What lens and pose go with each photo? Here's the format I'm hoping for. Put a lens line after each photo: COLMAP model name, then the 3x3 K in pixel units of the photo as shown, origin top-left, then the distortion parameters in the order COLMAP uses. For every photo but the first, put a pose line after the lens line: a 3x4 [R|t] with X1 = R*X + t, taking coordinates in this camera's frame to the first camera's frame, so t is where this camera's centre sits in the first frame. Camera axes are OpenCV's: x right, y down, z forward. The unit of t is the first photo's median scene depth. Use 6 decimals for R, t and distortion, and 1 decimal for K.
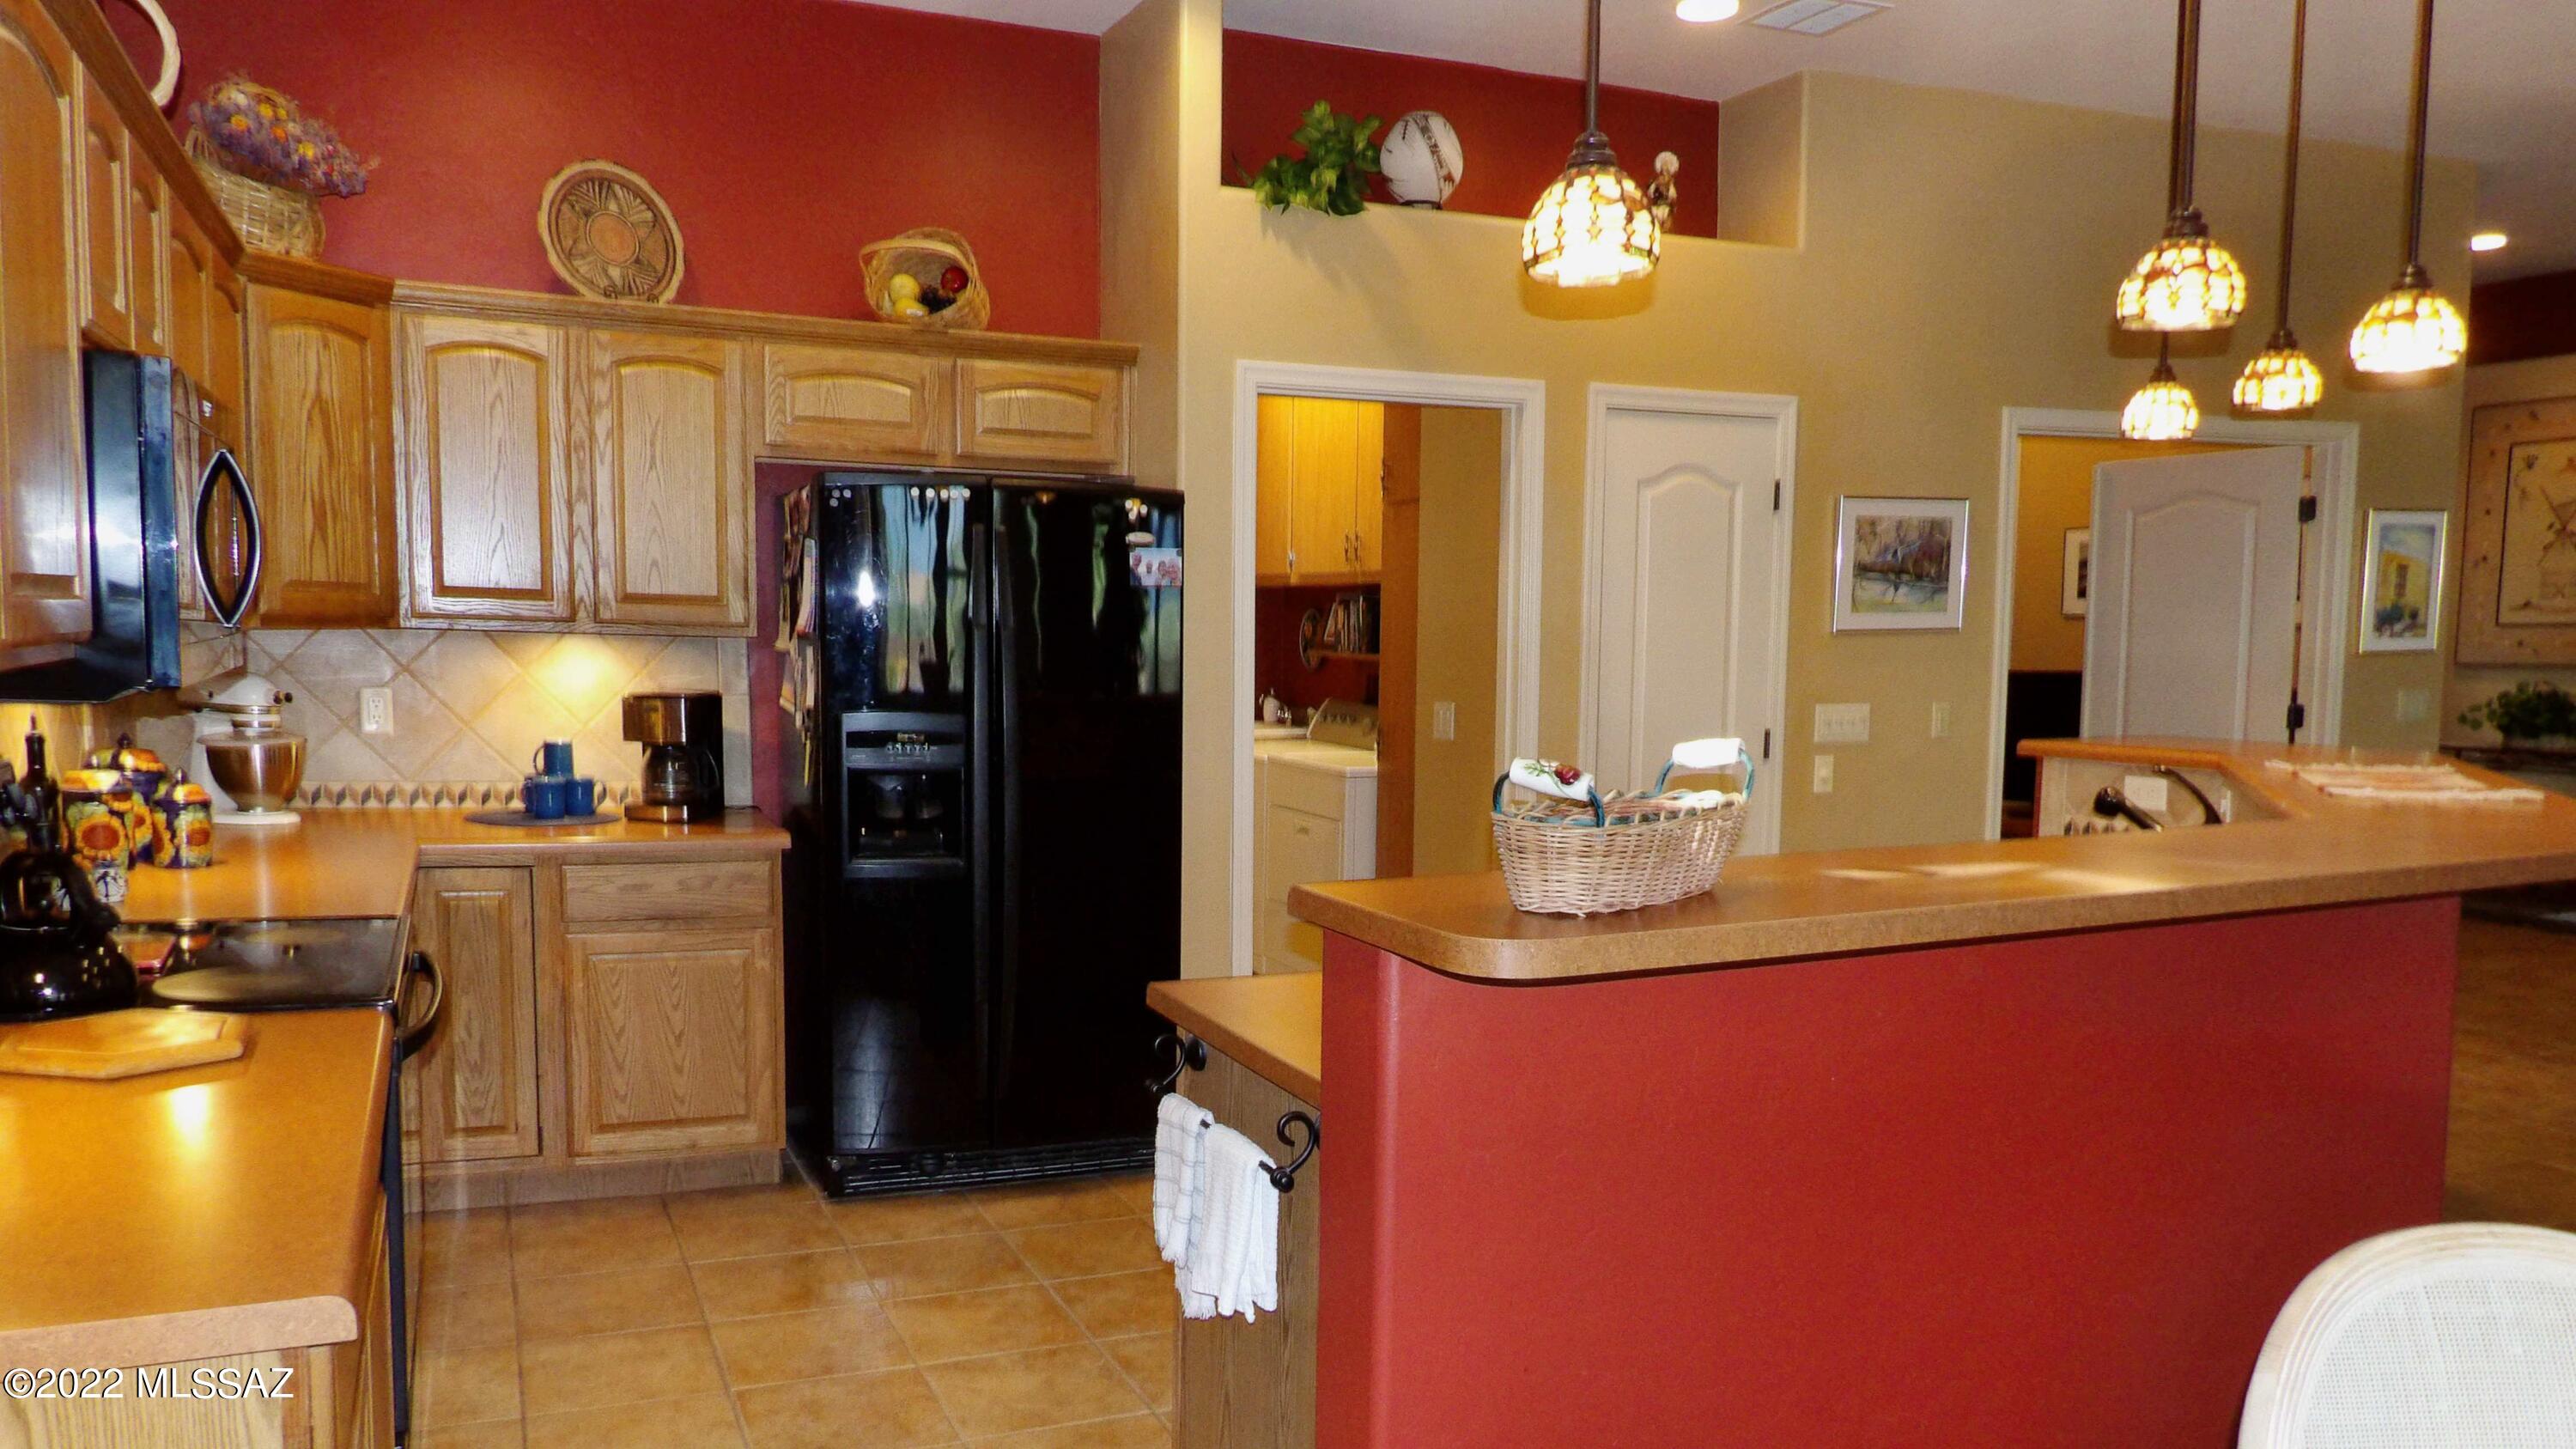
lens RADIAL K [[1982.6, 0, 1062.3], [0, 1982.6, 881.2], [0, 0, 1]] dist [-0.002828, -0.002708]
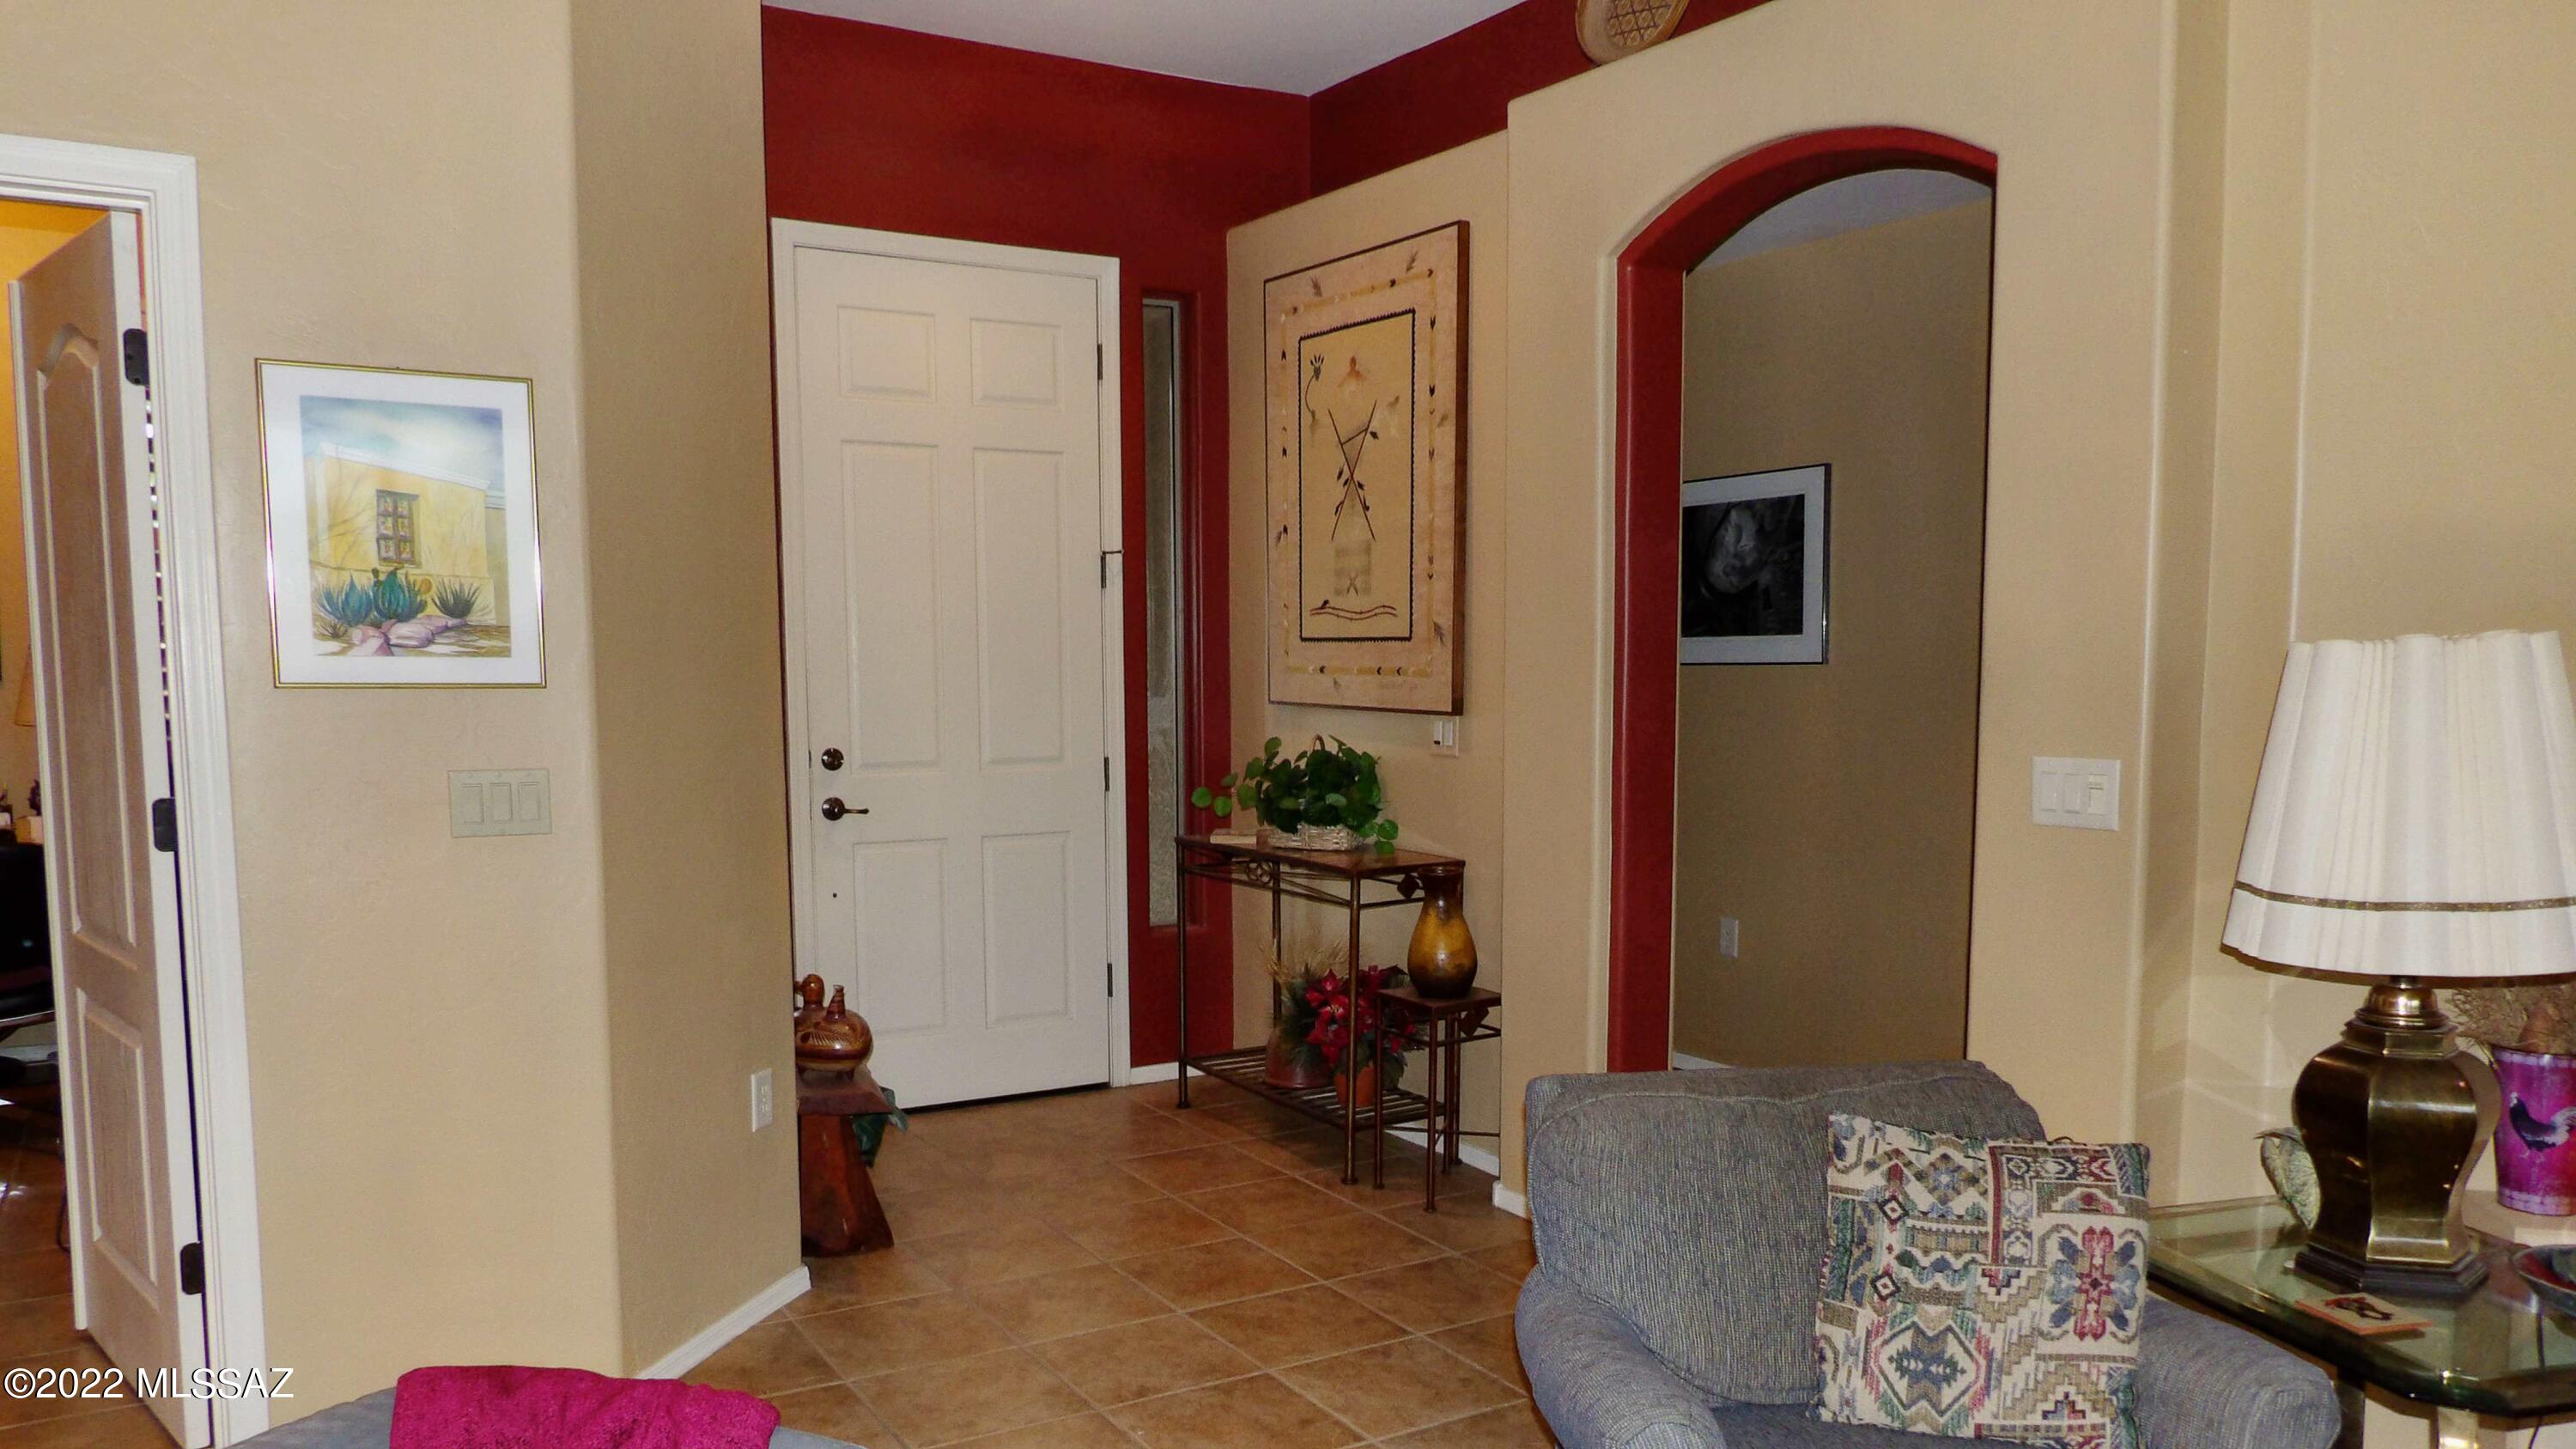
lens RADIAL K [[1841.8, 0, 1192.2], [0, 1841.8, 950.2], [0, 0, 1]] dist [0.001313, -0.001424]
pose [[0.992934, -0.011533, 0.118108, 0.641520], [0.007283, 0.999312, 0.036352, -0.055285], [-0.118446, -0.035235, 0.992335, 0.444082]]
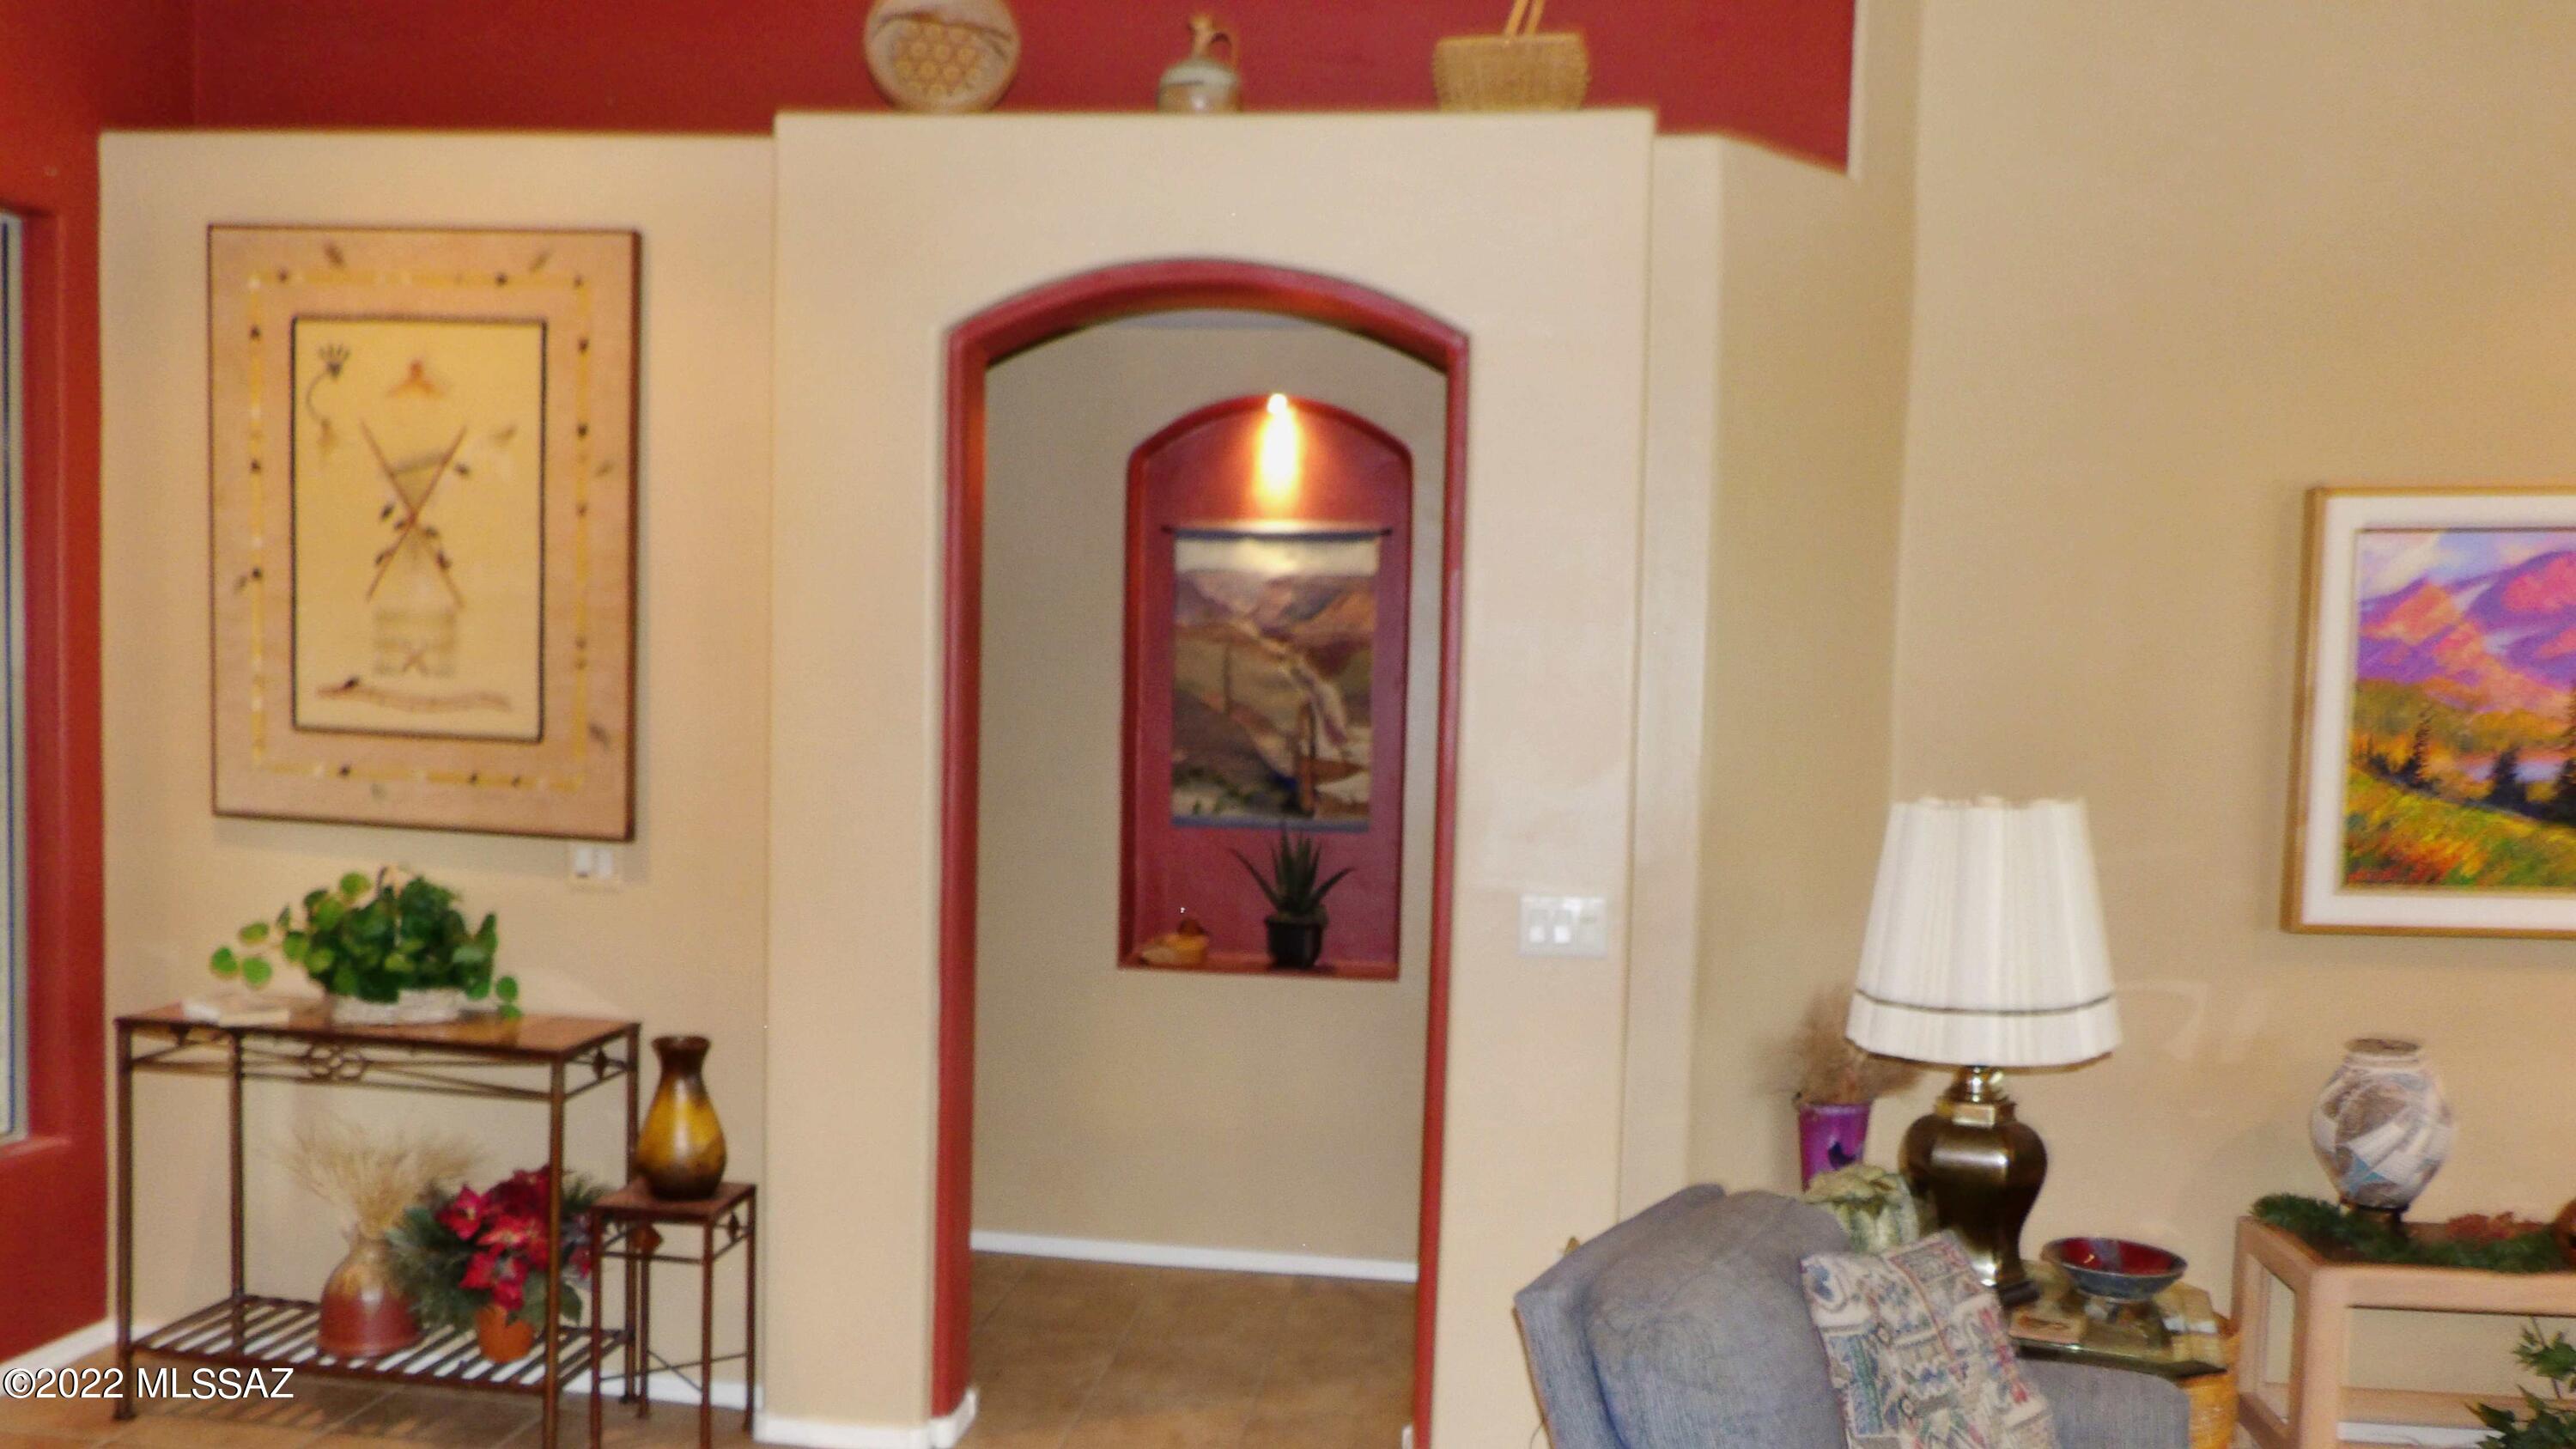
lens RADIAL K [[1855.0, 0, 1257.6], [0, 1855.0, 882.1], [0, 0, 1]] dist [-0.000344, -0.001070]
pose [[0.470664, -0.037140, 0.881530, 0.475340], [0.066953, 0.997736, 0.006288, -0.086161], [-0.879769, 0.056061, 0.472085, 0.636789]]
